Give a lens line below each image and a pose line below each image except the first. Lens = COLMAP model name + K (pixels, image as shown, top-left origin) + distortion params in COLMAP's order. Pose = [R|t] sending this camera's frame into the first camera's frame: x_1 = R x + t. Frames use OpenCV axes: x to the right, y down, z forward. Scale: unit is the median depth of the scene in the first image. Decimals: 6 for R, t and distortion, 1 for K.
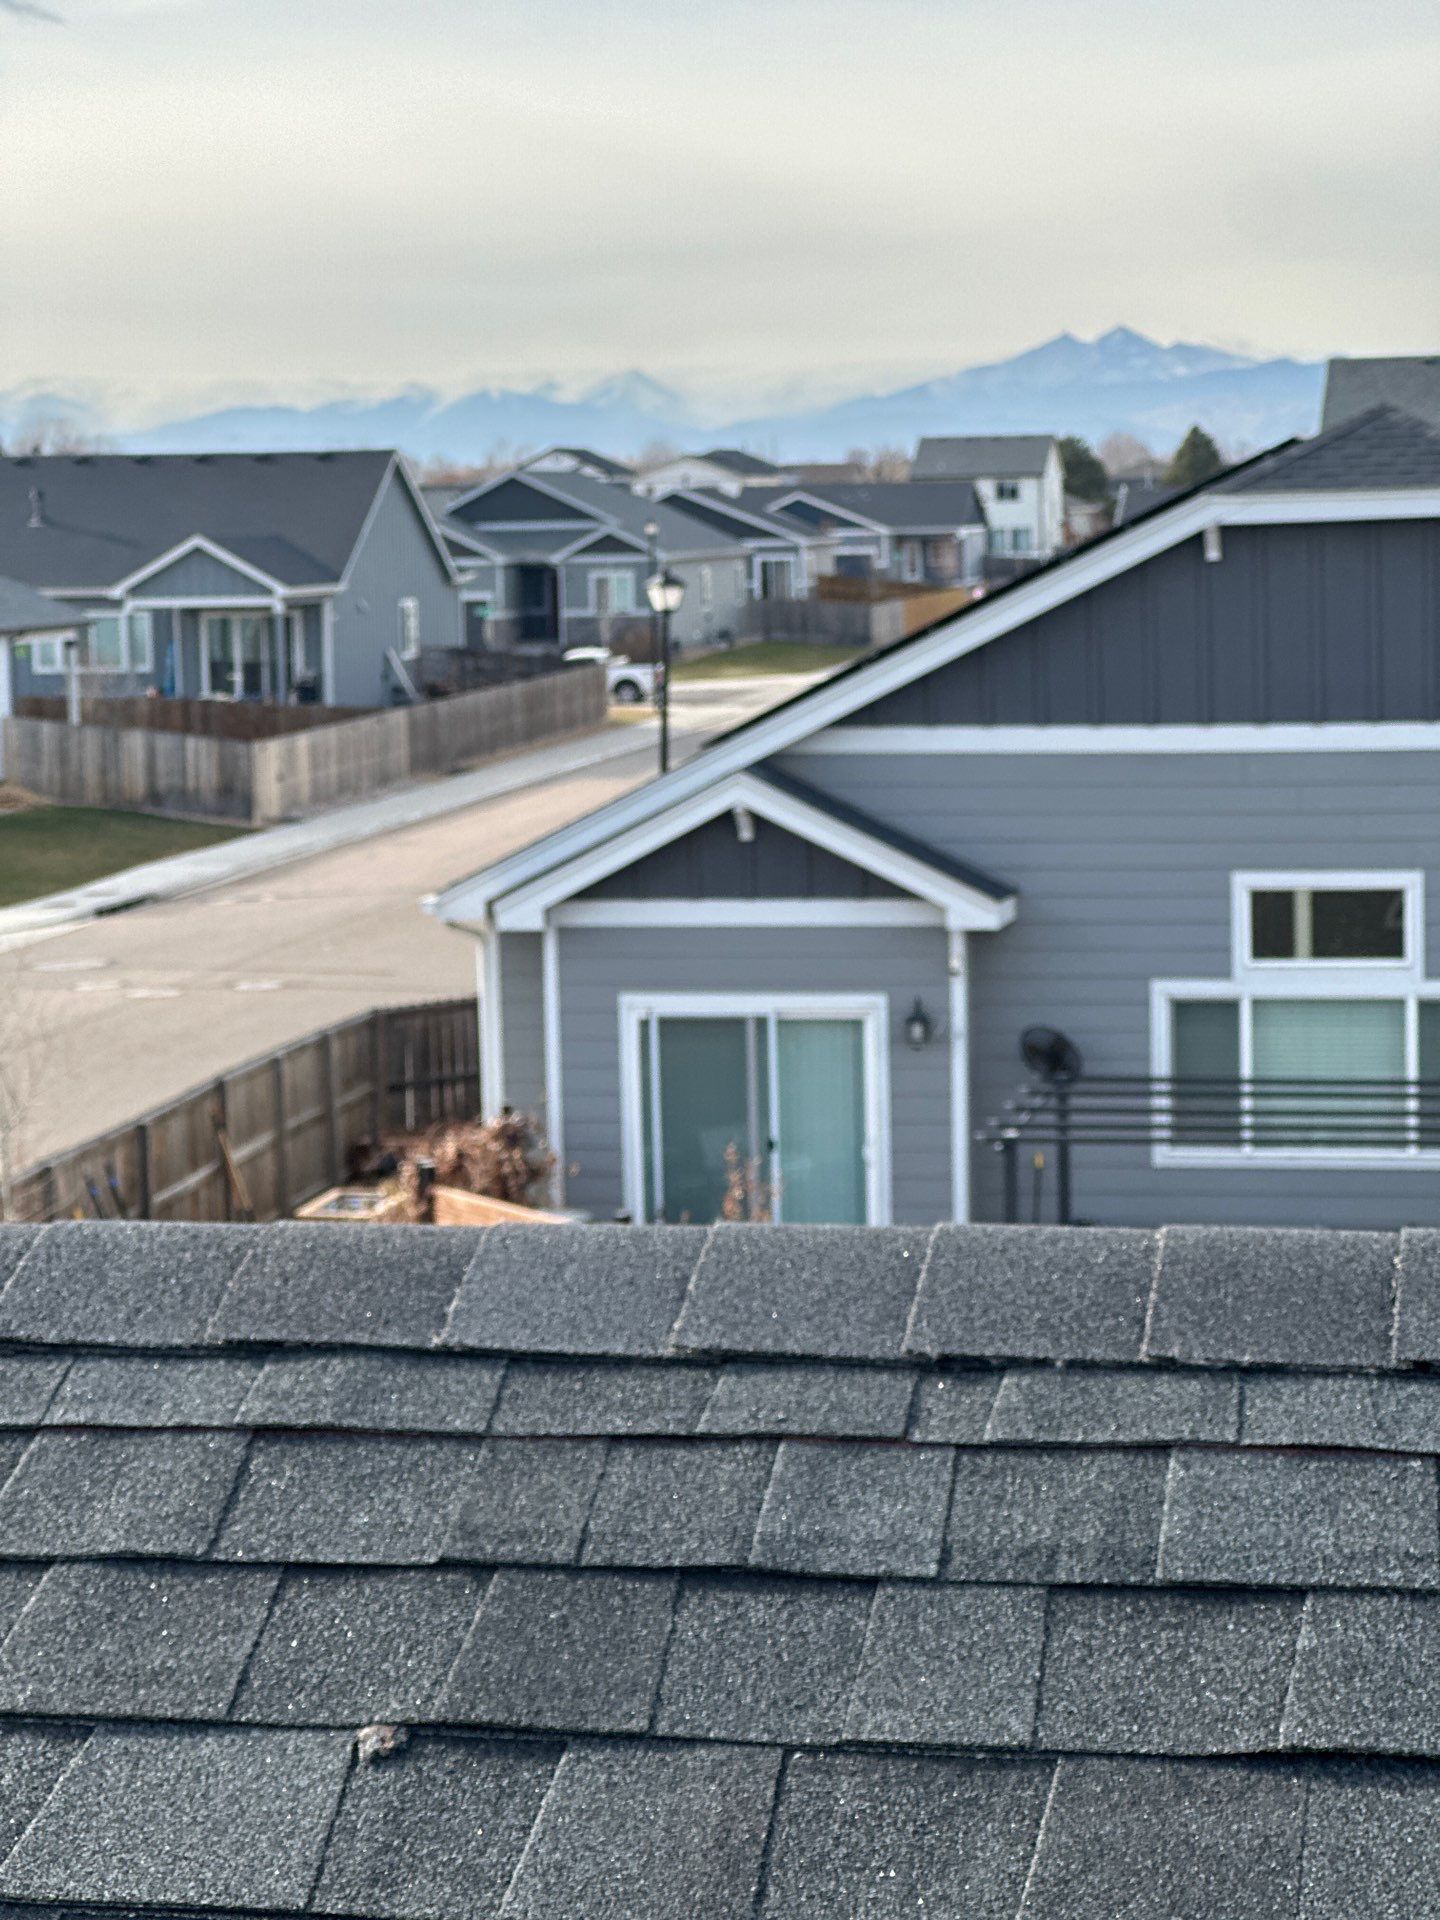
lens RADIAL K [[4308.7, 0, 729.0], [0, 4308.7, 948.0], [0, 0, 1]] dist [-0.012524, 0.000000]
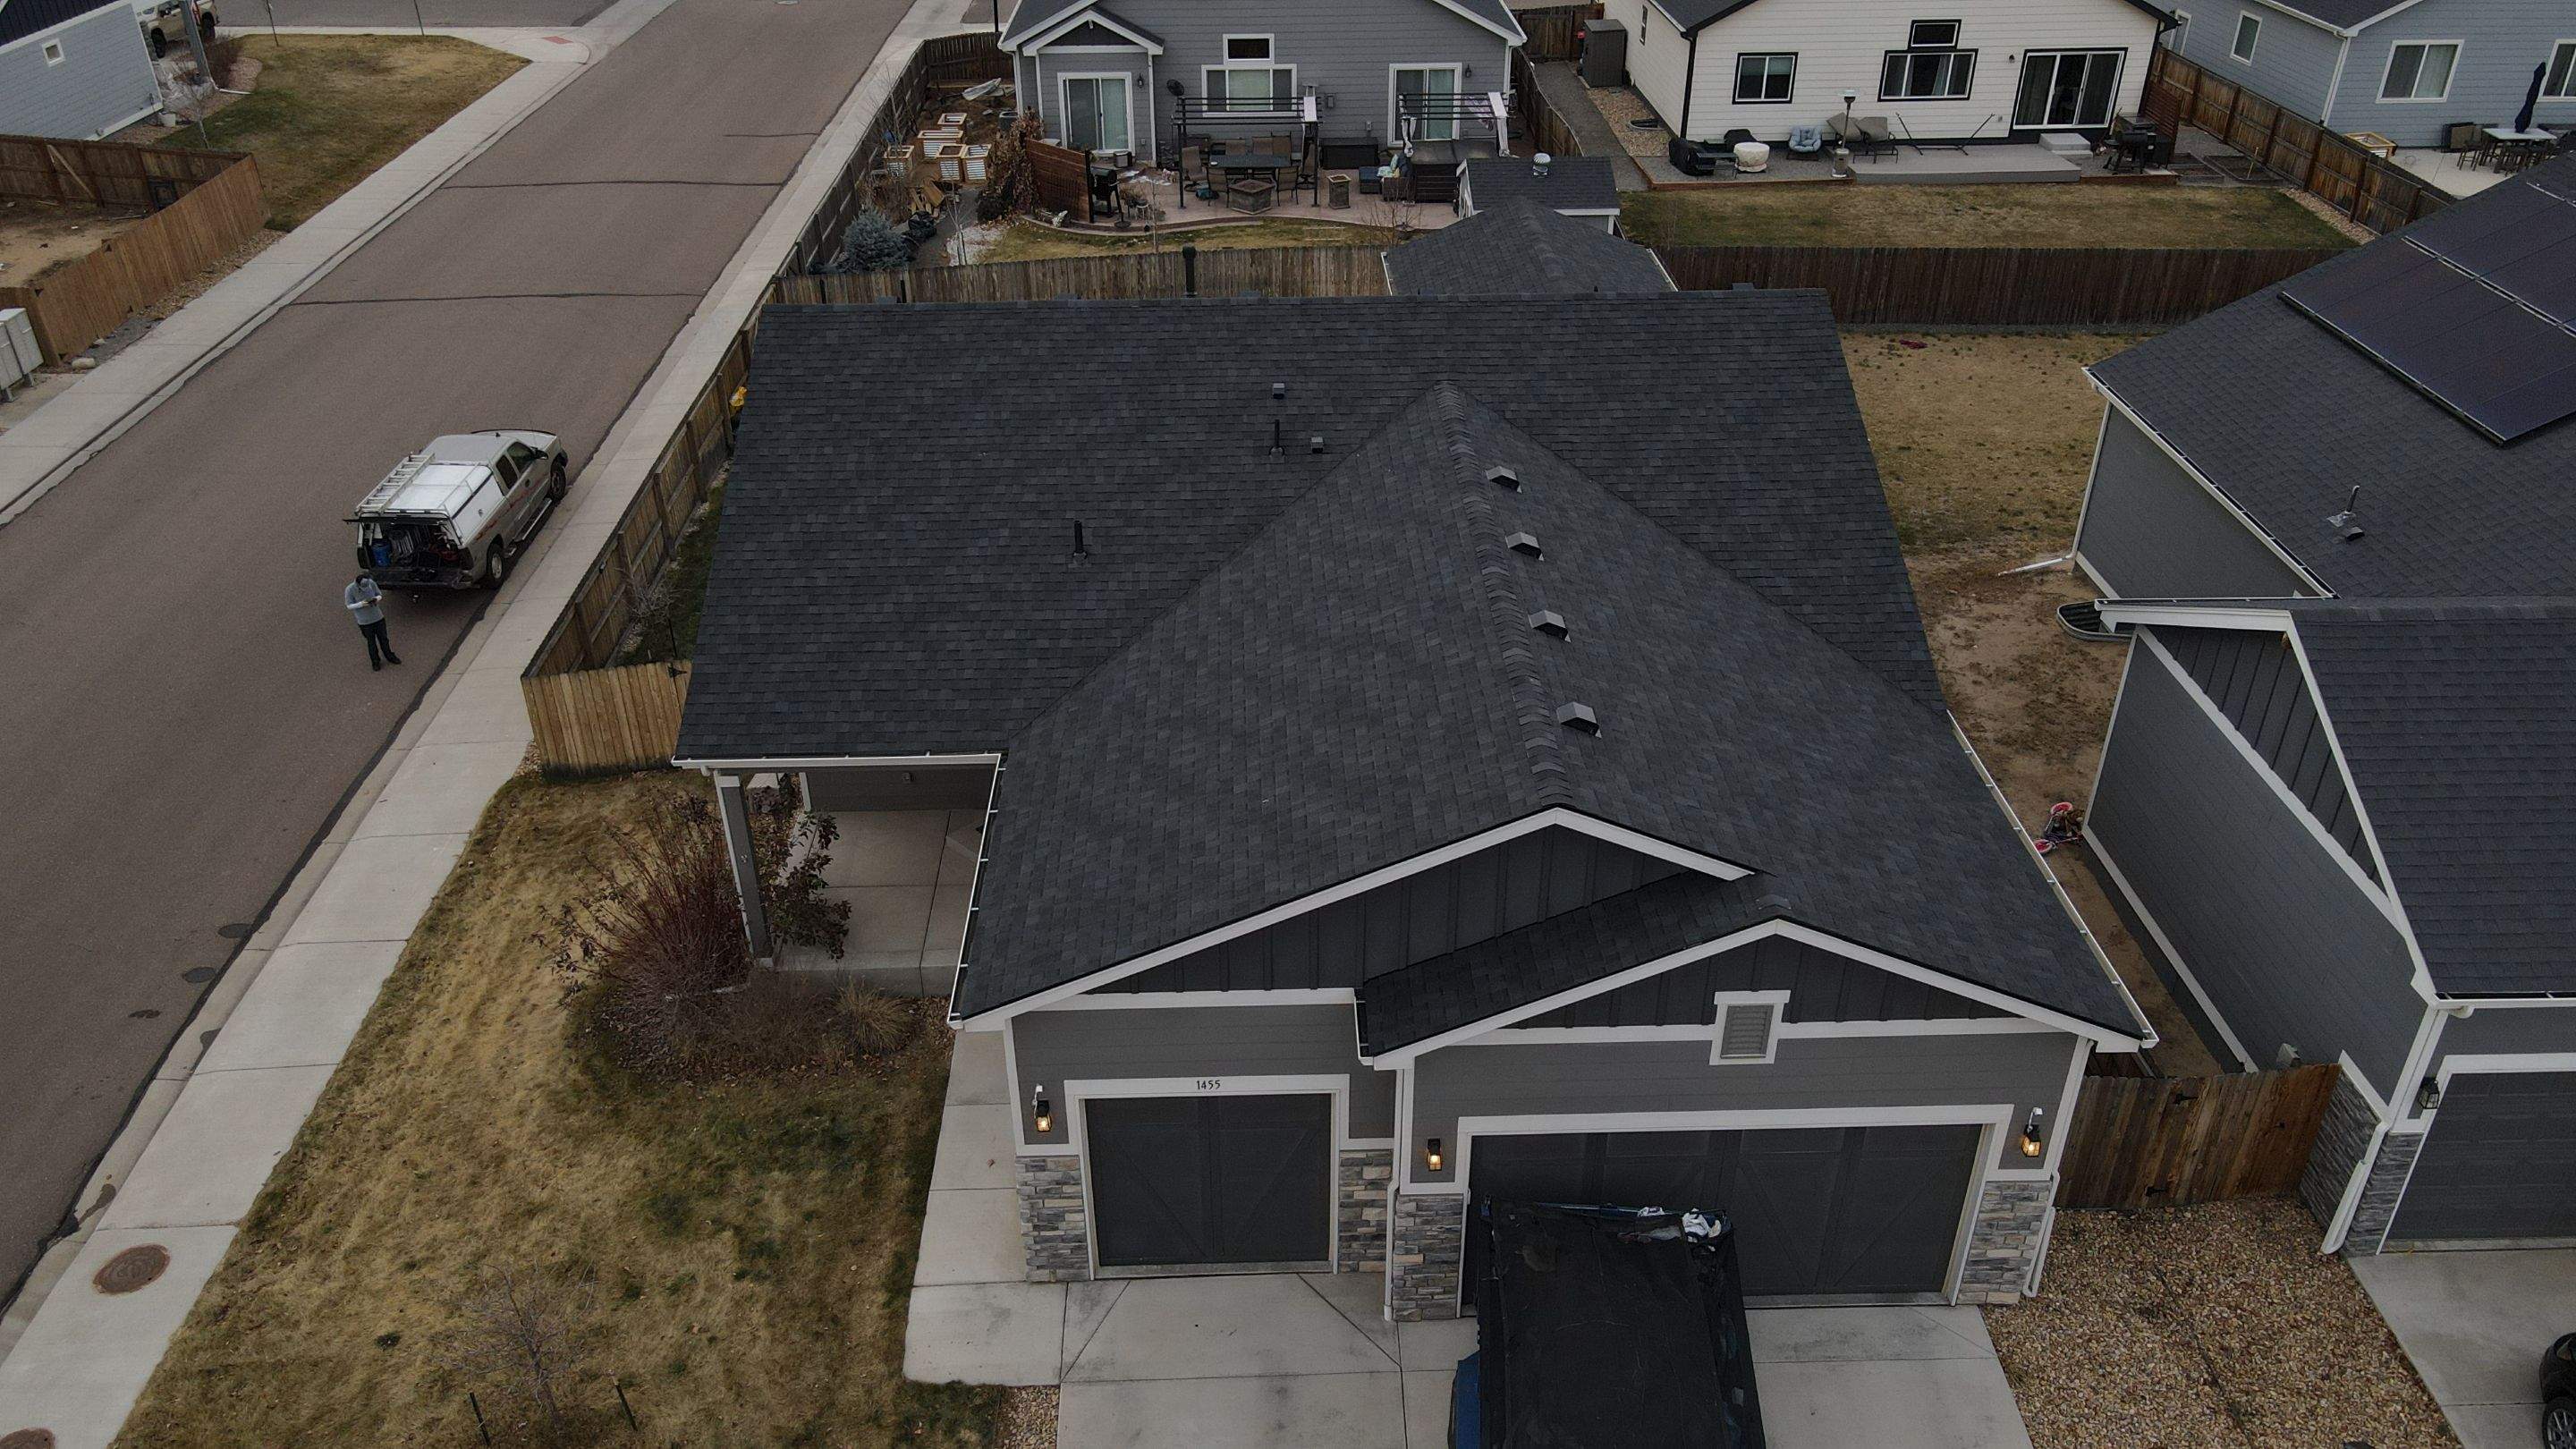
lens RADIAL K [[1886.5, 0, 1289.6], [0, 1886.5, 732.4], [0, 0, 1]] dist [0.009817, 0.014305]
pose [[0.976391, -0.098492, 0.192249, -0.046462], [0.006915, 0.903795, 0.427910, -0.039834], [-0.215899, -0.416478, 0.883138, -0.162588]]
